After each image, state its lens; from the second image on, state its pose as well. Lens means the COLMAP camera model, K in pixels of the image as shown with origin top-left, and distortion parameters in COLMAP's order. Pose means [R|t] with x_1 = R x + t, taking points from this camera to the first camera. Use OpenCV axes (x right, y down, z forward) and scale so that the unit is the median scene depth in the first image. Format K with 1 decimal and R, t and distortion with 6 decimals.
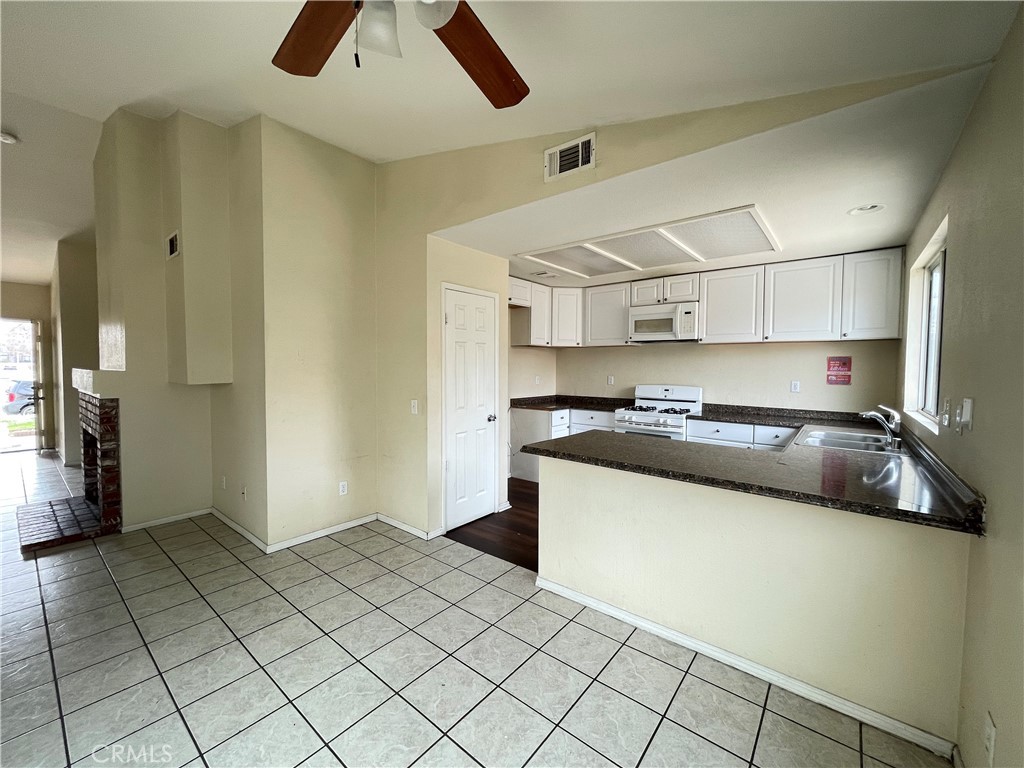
lens RADIAL K [[411.5, 0, 510.9], [0, 411.5, 382.9], [0, 0, 1]] dist [0.001247, -0.001371]
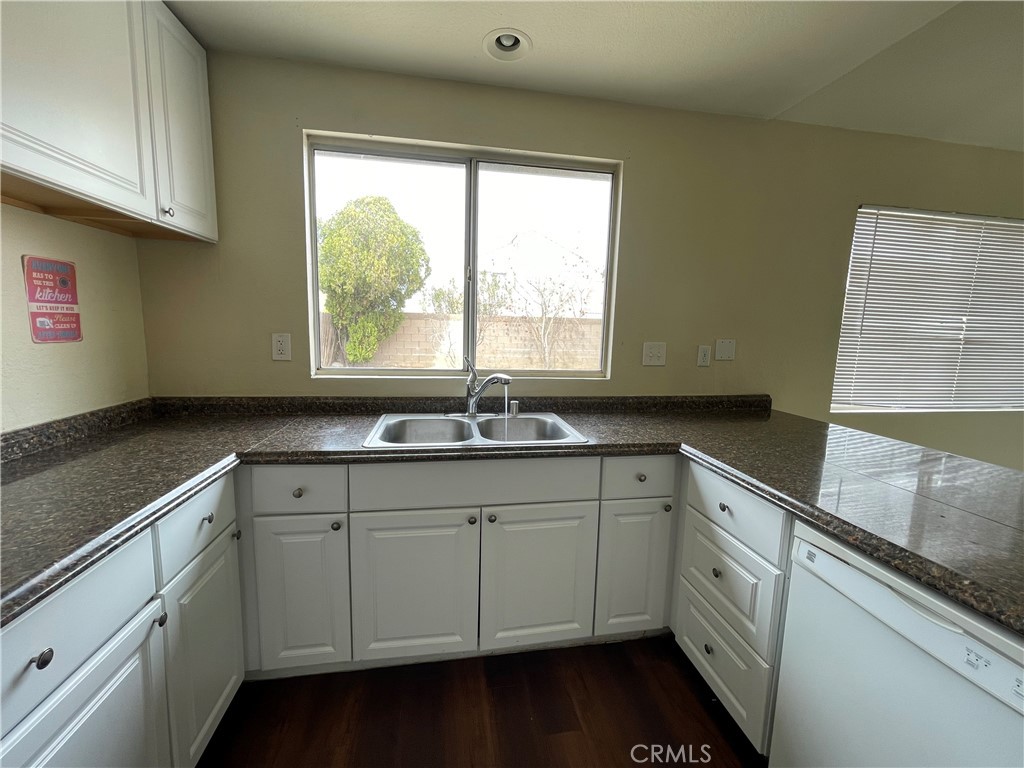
lens RADIAL K [[411.5, 0, 519.5], [0, 411.5, 388.4], [0, 0, 1]] dist [0.001247, -0.001371]
pose [[-0.754589, -0.113789, 0.646257, 0.262435], [-0.002203, 0.985284, 0.170910, -0.017475], [-0.656194, 0.127544, -0.743735, 1.031953]]
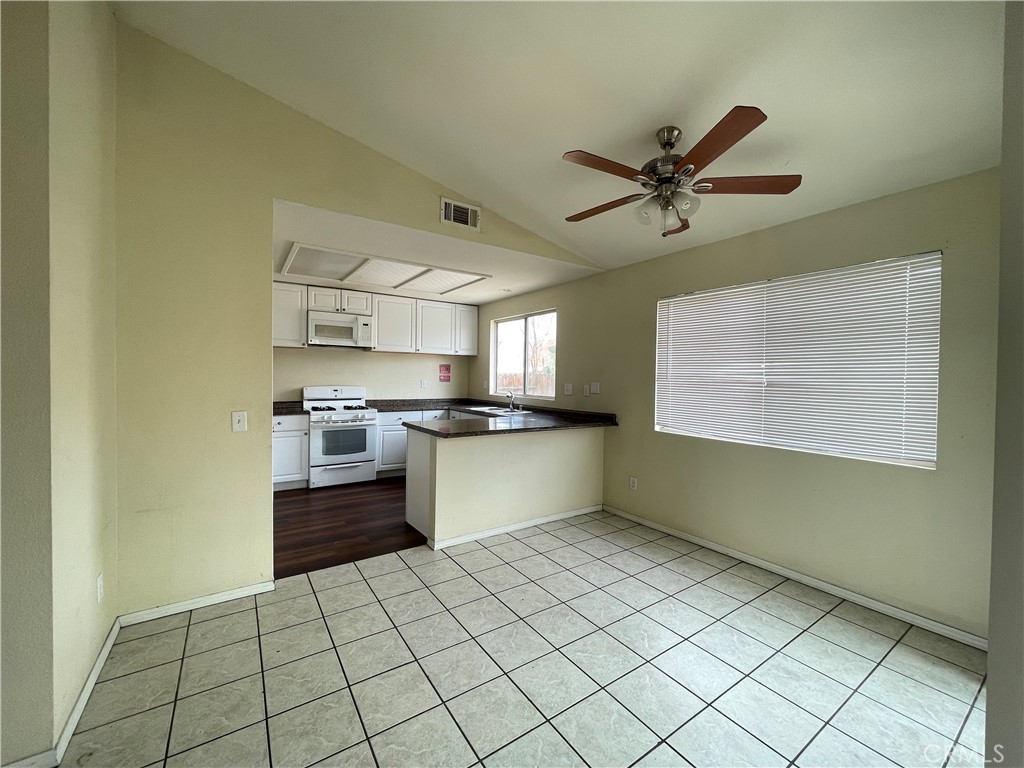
lens RADIAL K [[411.5, 0, 508.6], [0, 411.5, 384.3], [0, 0, 1]] dist [0.001247, -0.001371]
pose [[0.294926, -0.023972, 0.955219, -0.691310], [0.026685, 0.999502, 0.016844, -0.006287], [-0.955148, 0.020522, 0.295418, 0.289721]]
